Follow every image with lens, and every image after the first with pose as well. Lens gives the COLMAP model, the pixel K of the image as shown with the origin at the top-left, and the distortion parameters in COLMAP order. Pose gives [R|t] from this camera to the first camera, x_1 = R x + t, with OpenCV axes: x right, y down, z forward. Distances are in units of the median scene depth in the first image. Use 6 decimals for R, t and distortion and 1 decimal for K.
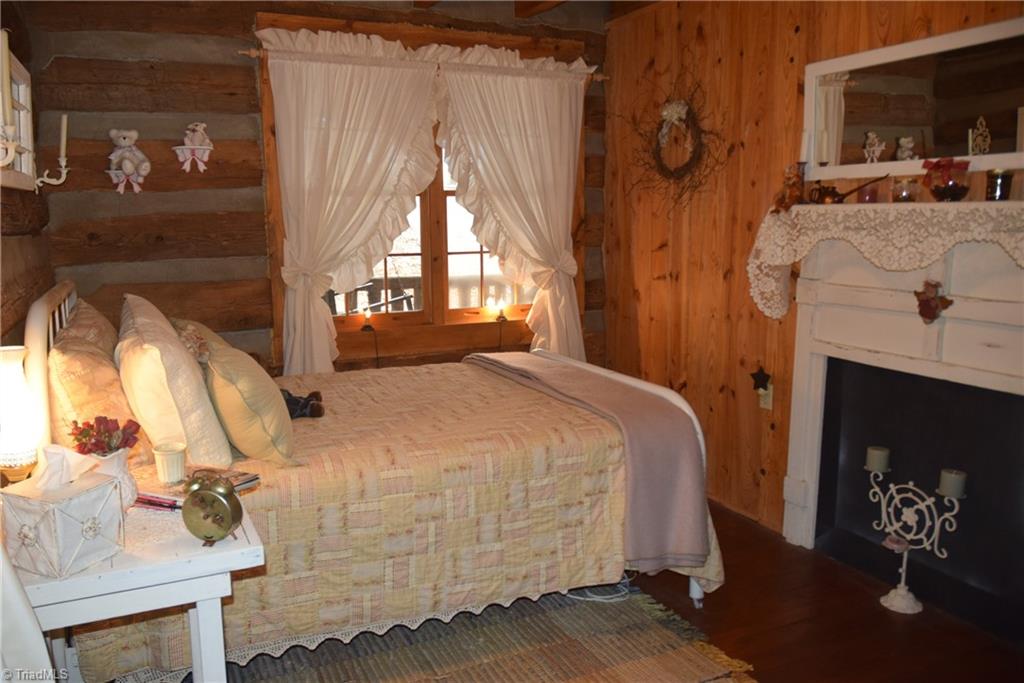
lens RADIAL K [[772.3, 0, 512.0], [0, 772.3, 341.5], [0, 0, 1]] dist [-0.038040, -0.002175]
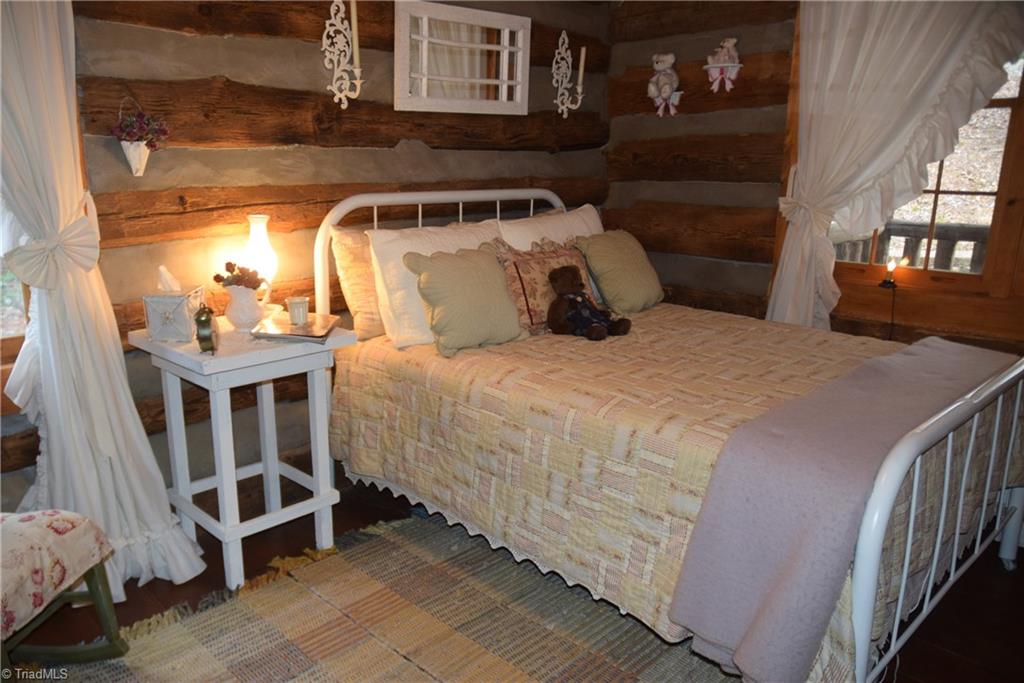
lens RADIAL K [[795.2, 0, 513.2], [0, 795.2, 366.5], [0, 0, 1]] dist [-0.011984, 0.000218]
pose [[0.337614, 0.251924, -0.906946, 0.508645], [-0.155351, 0.965219, 0.210280, -0.054318], [0.928376, 0.069901, 0.365008, 0.409240]]
